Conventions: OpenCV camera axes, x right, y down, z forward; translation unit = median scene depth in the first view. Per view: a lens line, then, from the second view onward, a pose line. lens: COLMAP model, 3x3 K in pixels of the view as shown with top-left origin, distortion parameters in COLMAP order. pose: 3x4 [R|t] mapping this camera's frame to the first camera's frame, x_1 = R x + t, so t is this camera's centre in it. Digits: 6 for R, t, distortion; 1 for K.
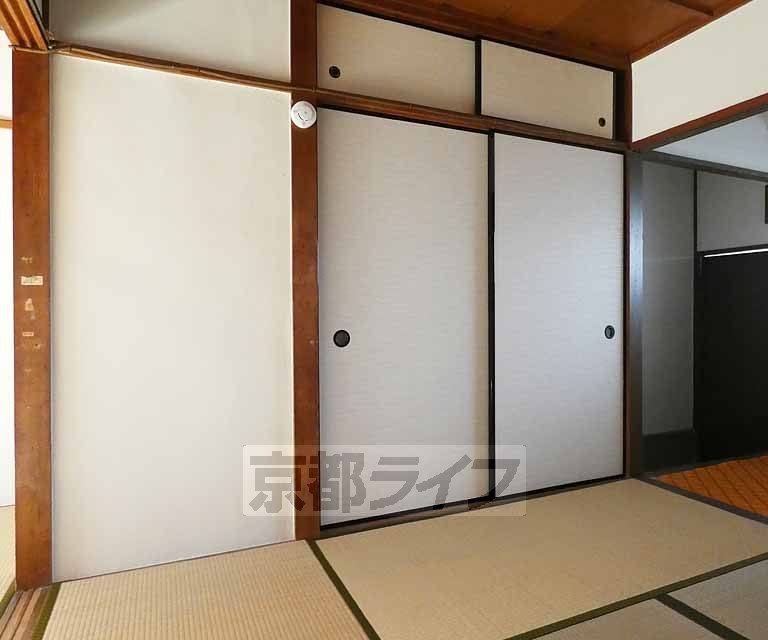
lens RADIAL K [[509.3, 0, 394.1], [0, 509.3, 315.5], [0, 0, 1]] dist [0.000169, -0.001474]
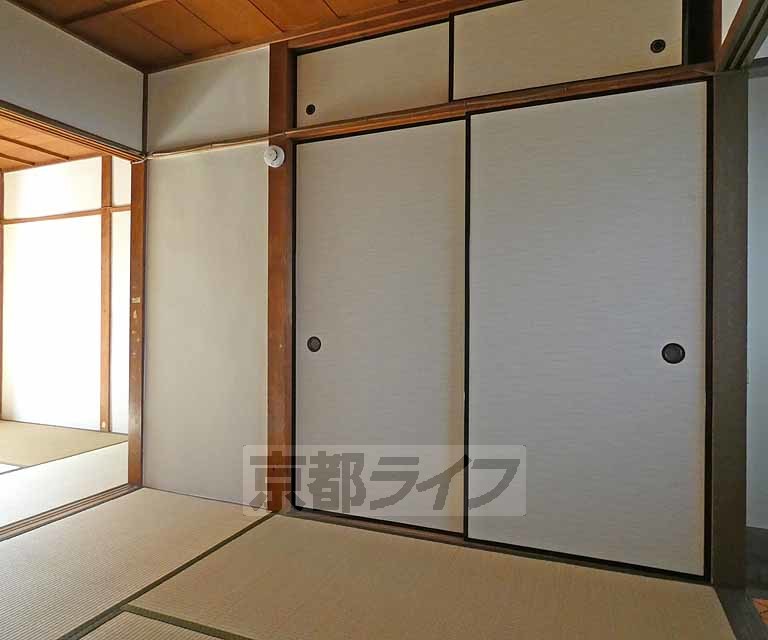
lens RADIAL K [[509.3, 0, 394.1], [0, 509.3, 315.5], [0, 0, 1]] dist [0.000169, -0.001474]
pose [[0.696120, -0.000196, -0.717925, 0.739617], [-0.012493, 0.999845, -0.012386, -0.005390], [0.717816, 0.017591, 0.696010, 0.311797]]
